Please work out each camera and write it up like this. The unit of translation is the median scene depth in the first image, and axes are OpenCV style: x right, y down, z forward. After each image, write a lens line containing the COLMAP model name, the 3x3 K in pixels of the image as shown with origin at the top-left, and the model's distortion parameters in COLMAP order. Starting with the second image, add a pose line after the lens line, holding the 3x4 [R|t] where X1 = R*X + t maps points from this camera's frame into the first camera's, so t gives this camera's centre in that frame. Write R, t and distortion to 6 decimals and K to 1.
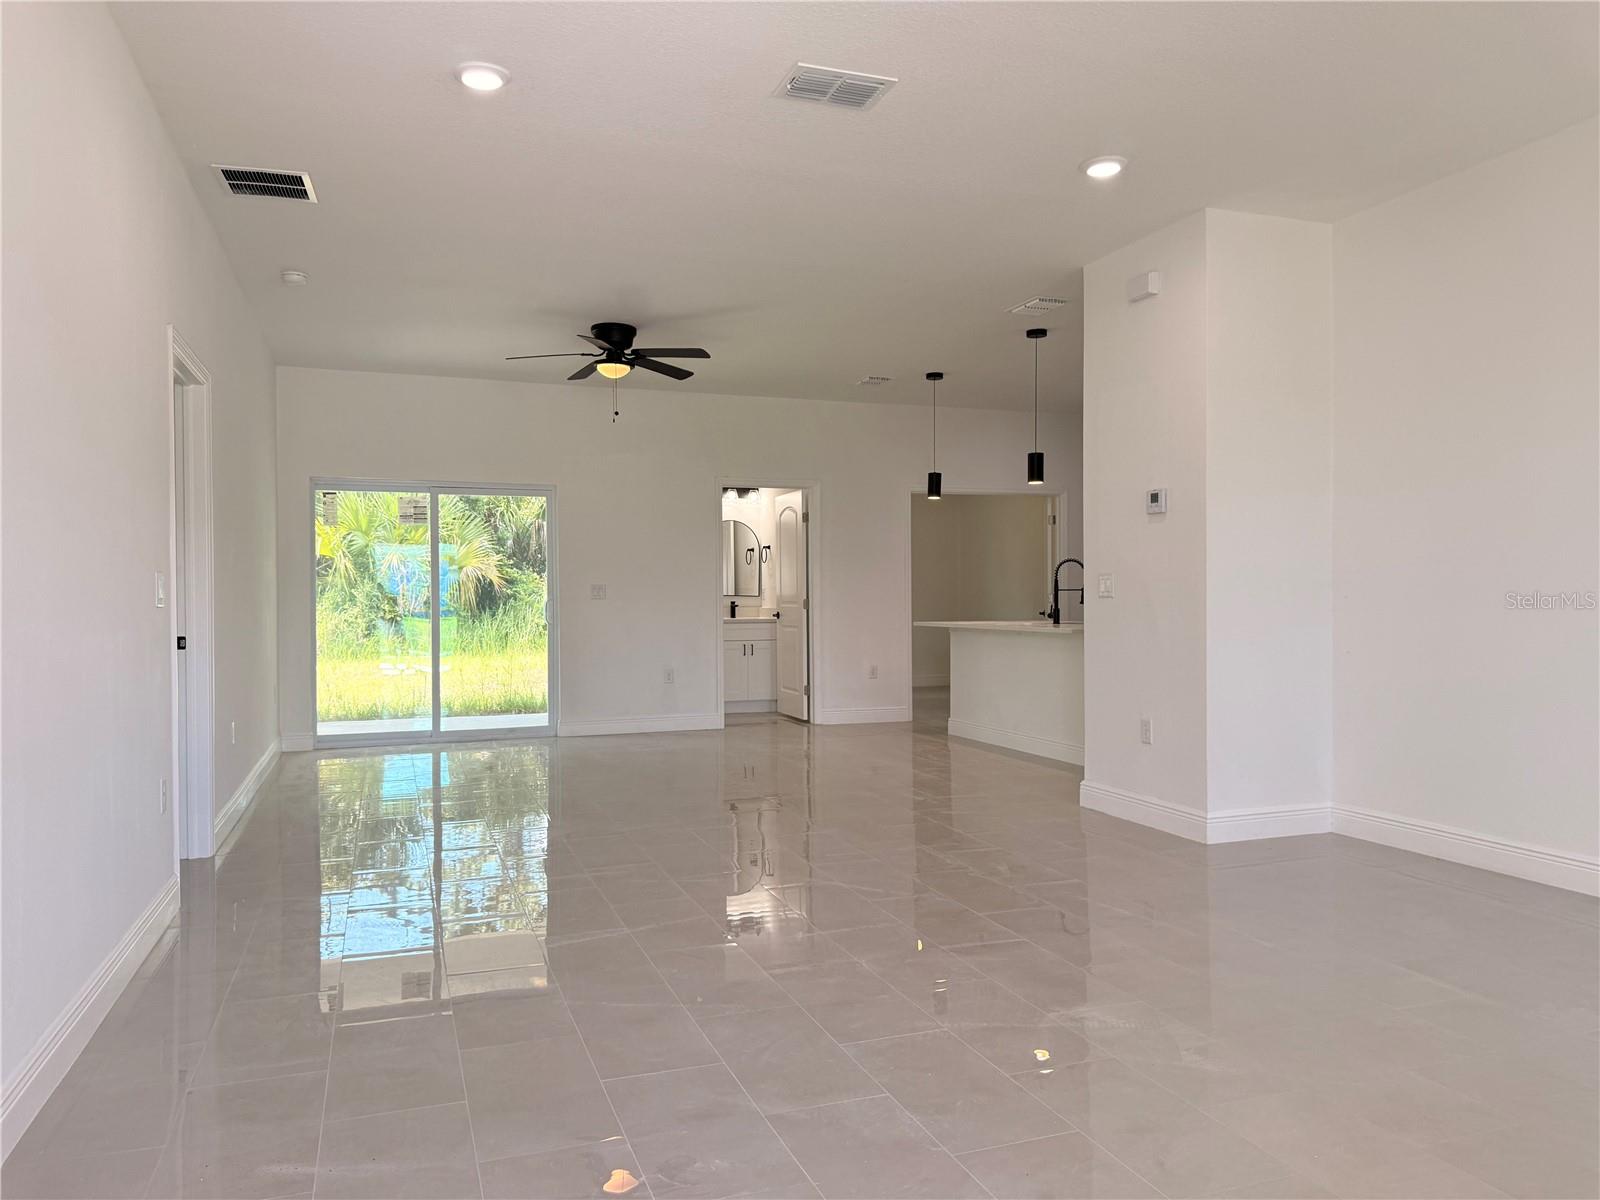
lens RADIAL K [[1124.2, 0, 802.4], [0, 1124.2, 611.8], [0, 0, 1]] dist [0.049708, -0.002849]
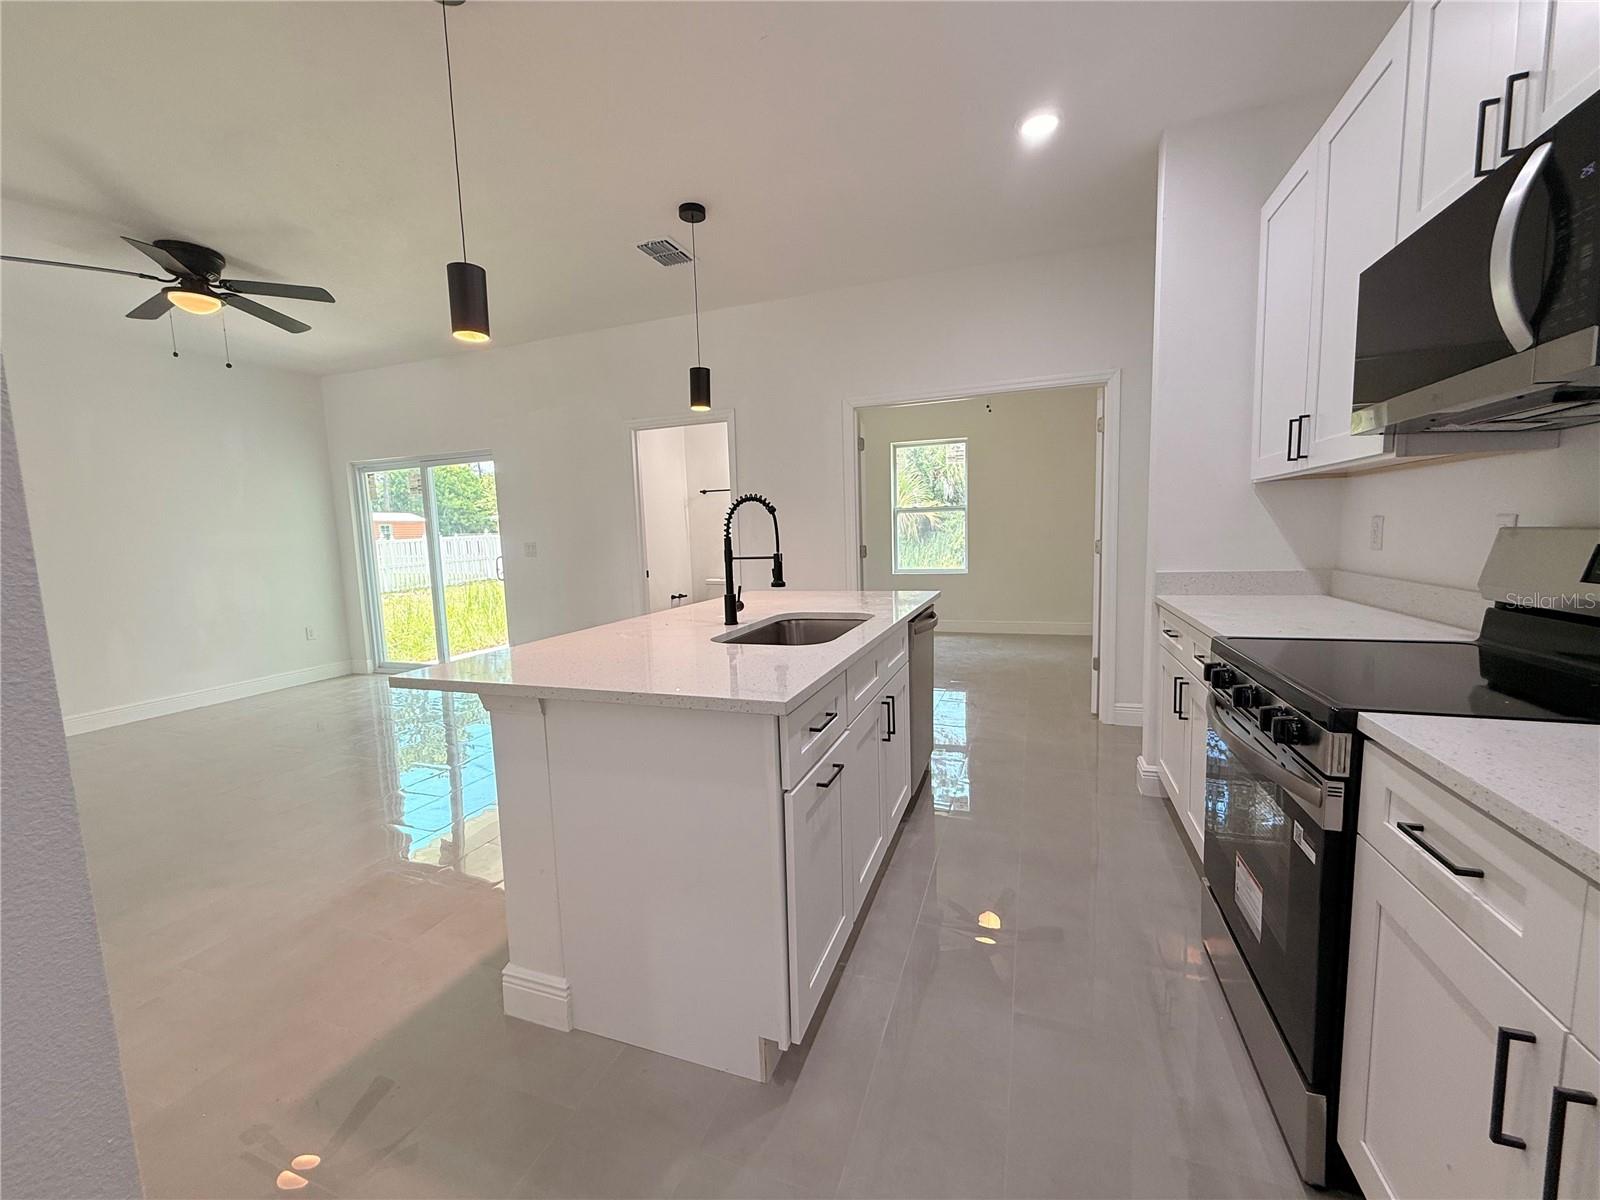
lens RADIAL K [[638.9, 0, 798.6], [0, 638.9, 600.9], [0, 0, 1]] dist [0.000676, -0.000752]
pose [[0.761521, 0.050859, -0.646142, 0.385969], [0.019063, 0.994728, 0.100765, -0.025294], [0.647860, -0.089052, 0.756536, 0.713619]]
